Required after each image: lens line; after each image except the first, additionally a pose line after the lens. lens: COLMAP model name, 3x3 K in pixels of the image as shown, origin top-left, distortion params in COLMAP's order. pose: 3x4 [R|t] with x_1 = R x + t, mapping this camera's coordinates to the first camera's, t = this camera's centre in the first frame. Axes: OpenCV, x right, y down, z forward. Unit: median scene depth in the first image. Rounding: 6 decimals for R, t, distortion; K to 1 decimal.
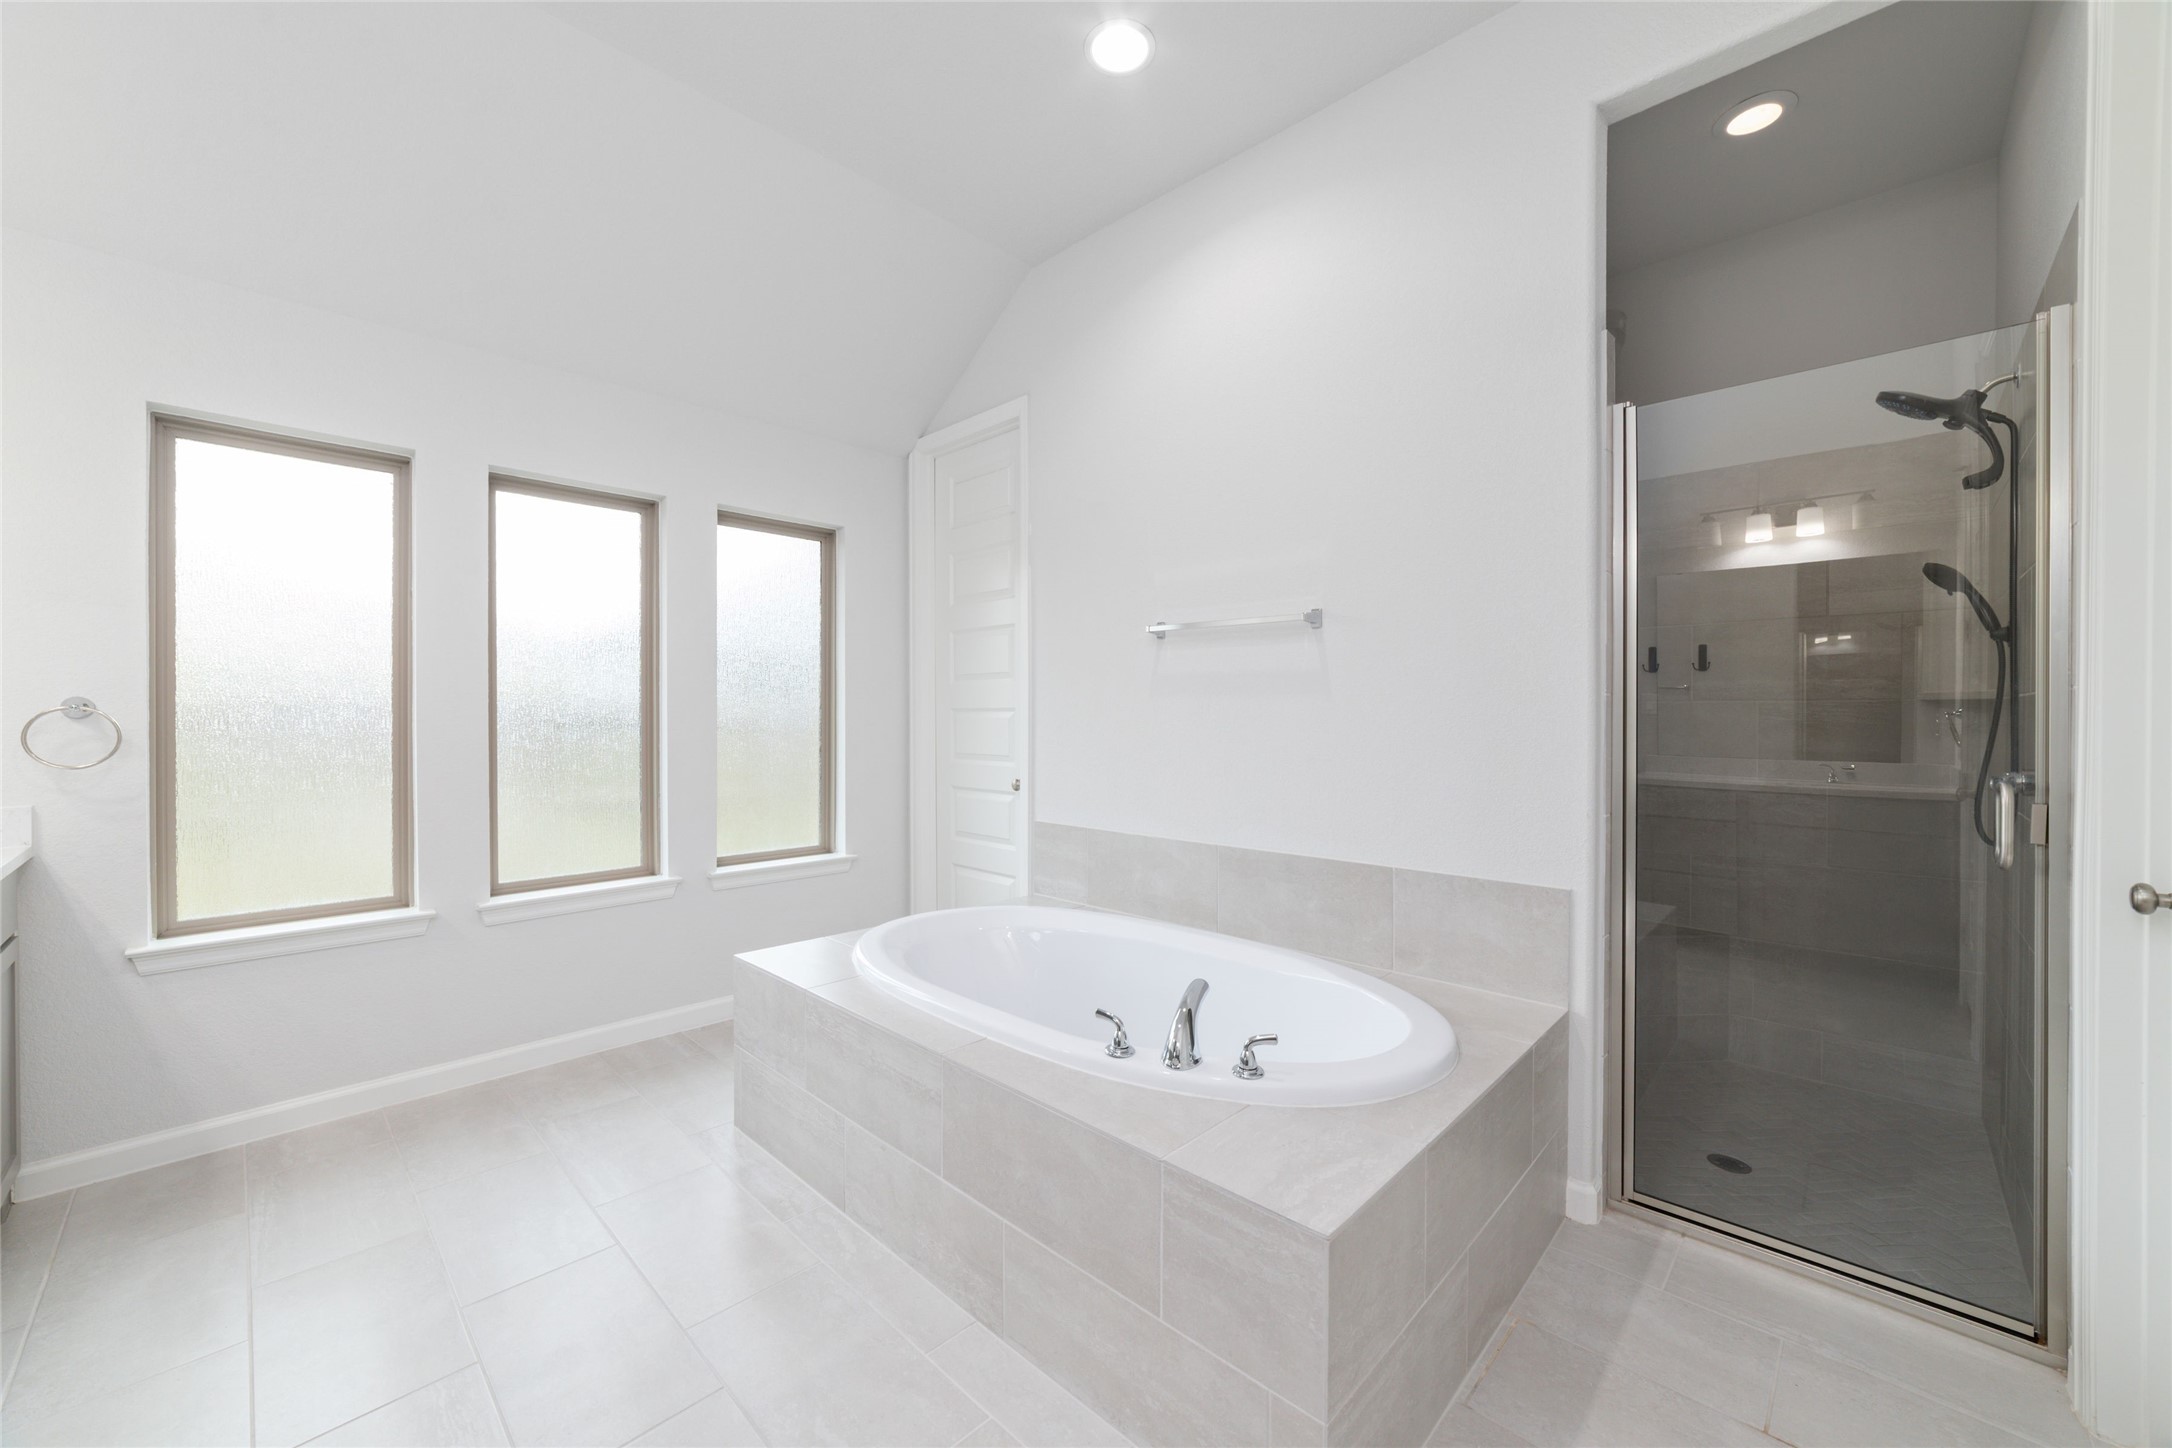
lens RADIAL K [[828.6, 0, 1085.9], [0, 828.6, 718.5], [0, 0, 1]] dist [-0.019701, 0.005089]
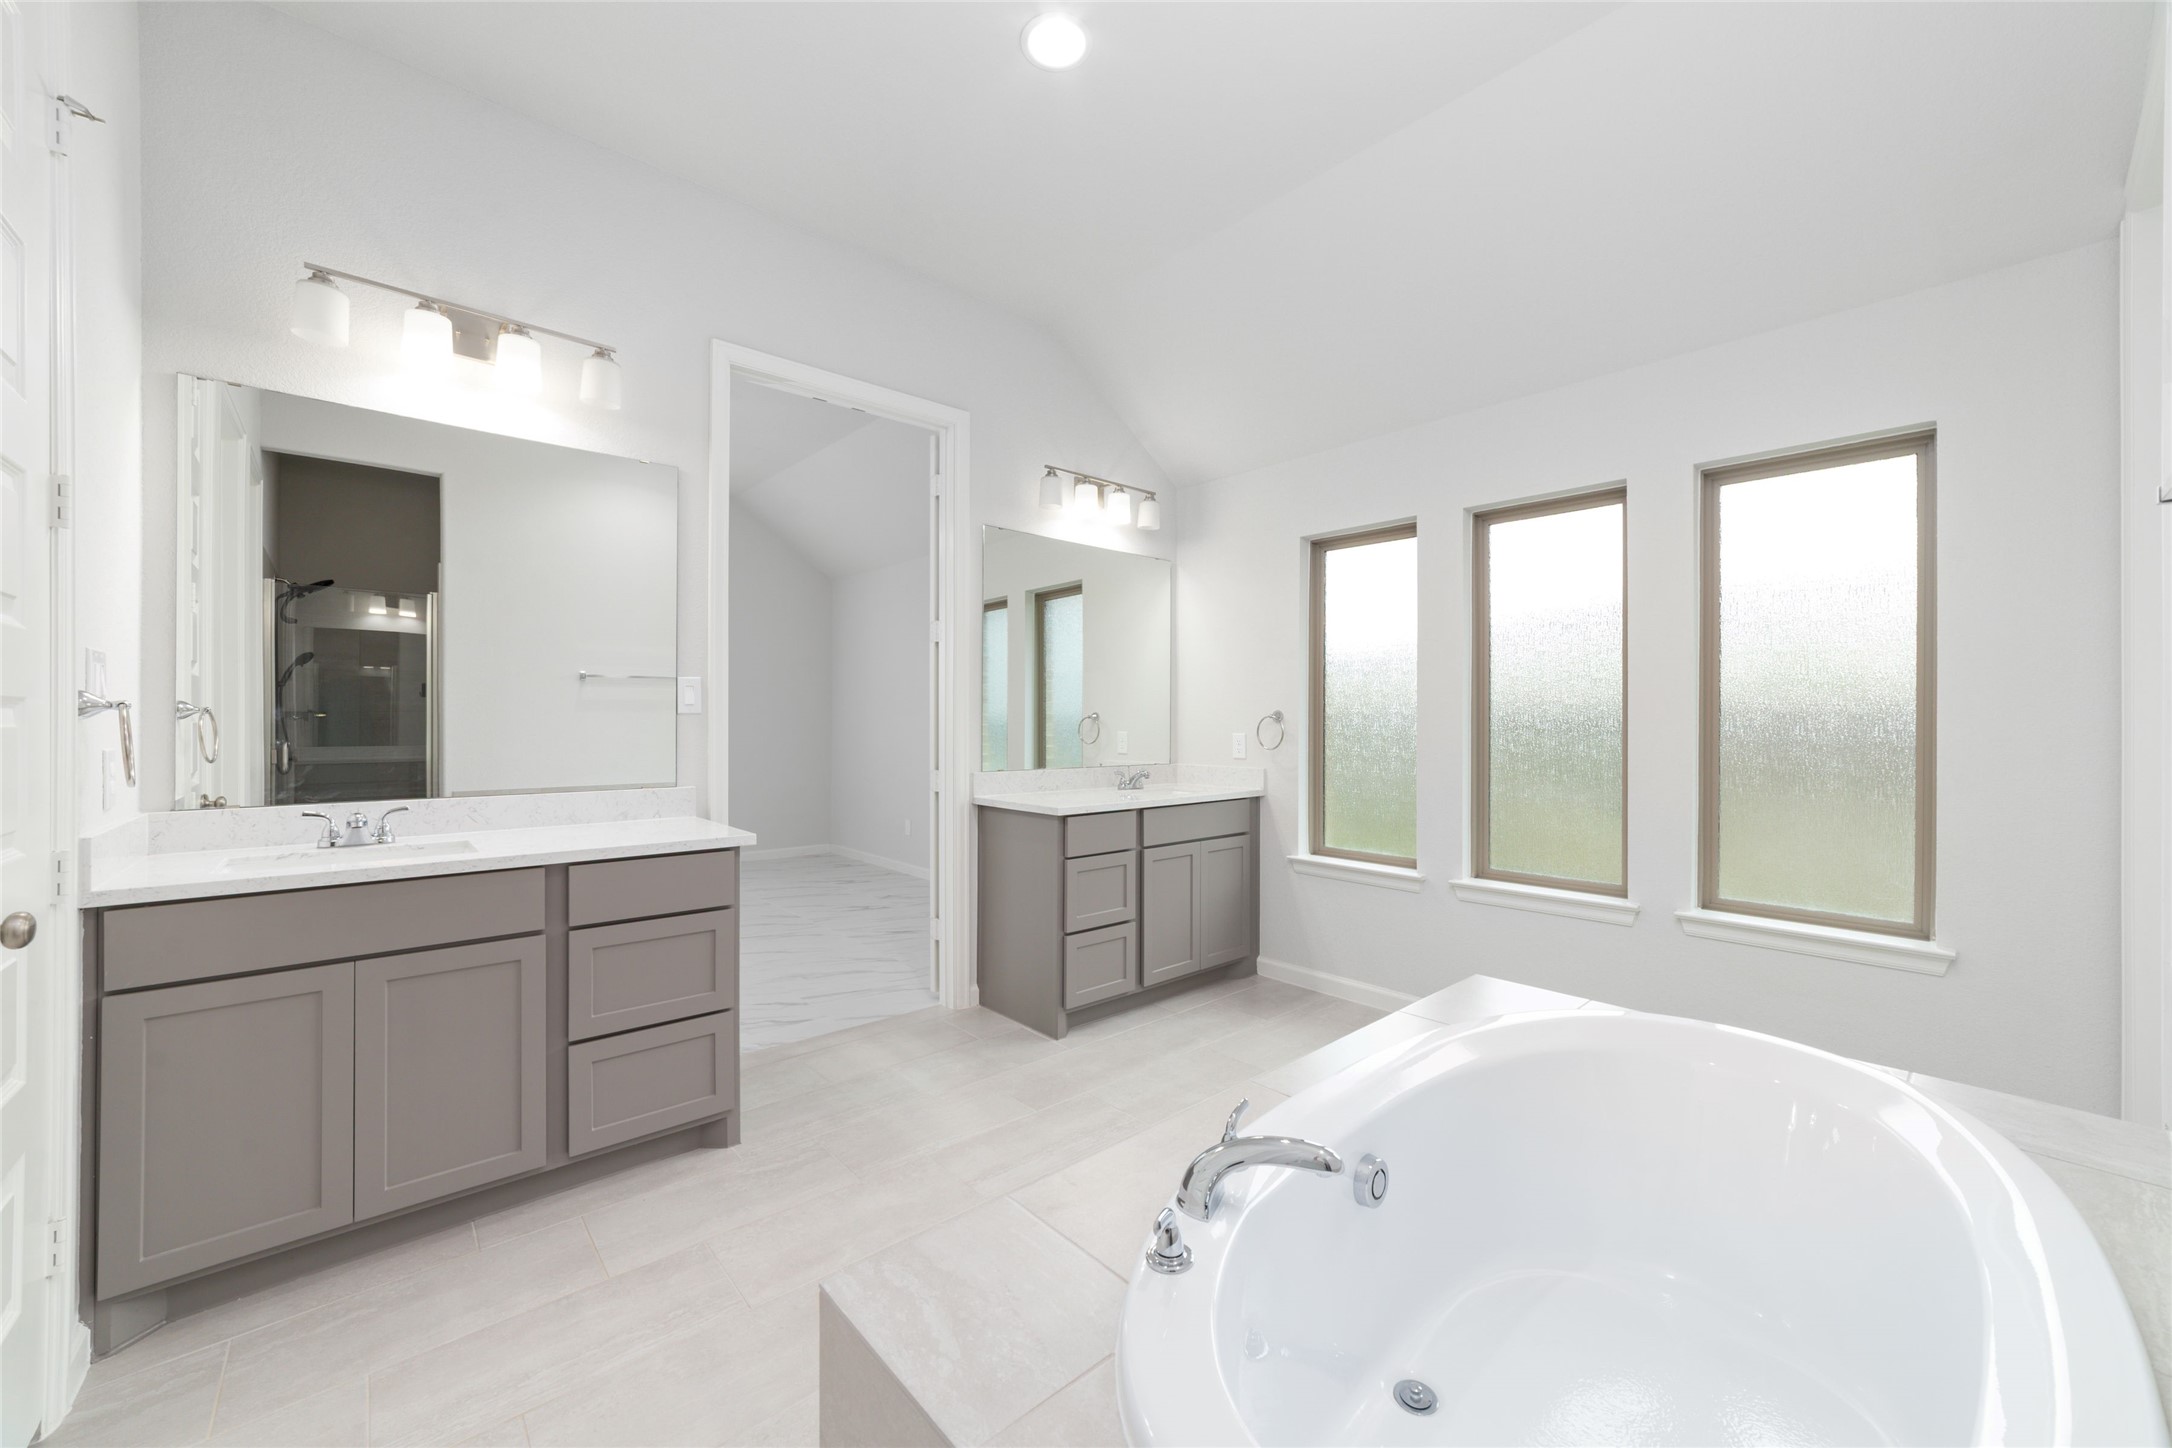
lens RADIAL K [[847.8, 0, 1086.0], [0, 847.8, 724.0], [0, 0, 1]] dist [-0.001066, 0.005228]
pose [[-0.080914, 0.004246, -0.996712, 0.600132], [-0.007943, 0.999956, 0.004905, -0.001778], [0.996689, 0.008313, -0.080877, 0.638159]]
